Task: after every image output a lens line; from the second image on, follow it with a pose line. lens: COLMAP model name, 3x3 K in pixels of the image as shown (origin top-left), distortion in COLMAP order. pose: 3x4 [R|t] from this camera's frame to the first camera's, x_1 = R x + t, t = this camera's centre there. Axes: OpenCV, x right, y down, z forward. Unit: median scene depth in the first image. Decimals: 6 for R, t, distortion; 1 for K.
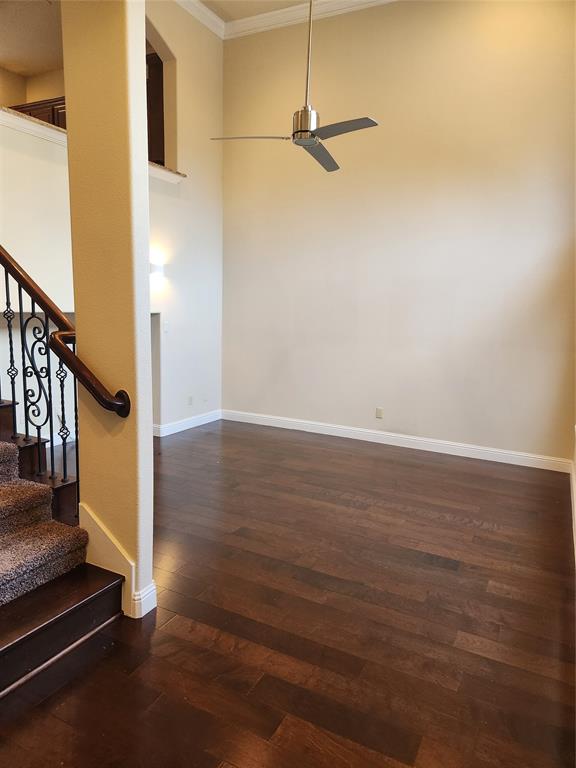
lens RADIAL K [[521.1, 0, 288.2], [0, 521.1, 385.7], [0, 0, 1]] dist [0.005968, -0.002741]
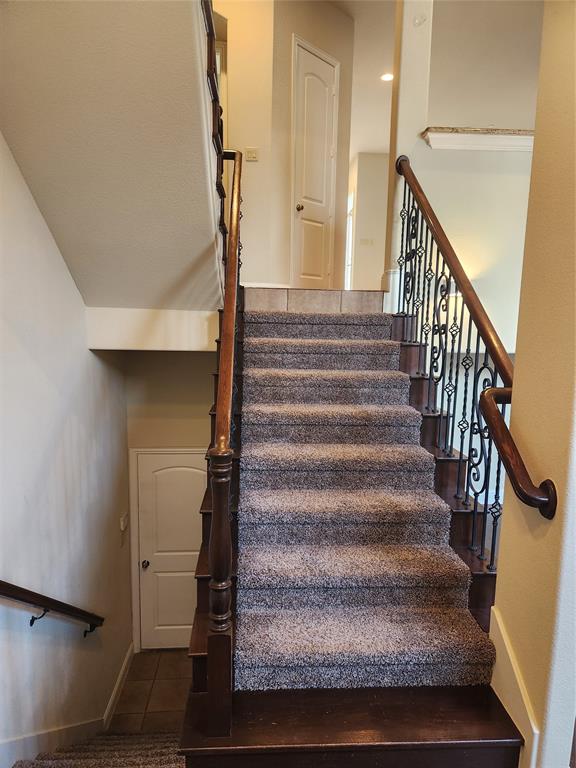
lens RADIAL K [[521.1, 0, 286.9], [0, 521.1, 379.8], [0, 0, 1]] dist [0.005968, -0.002741]
pose [[0.537535, 0.082572, -0.839189, 0.063190], [-0.147681, 0.989031, 0.002720, -0.067186], [0.830209, 0.122470, 0.543833, 0.271174]]
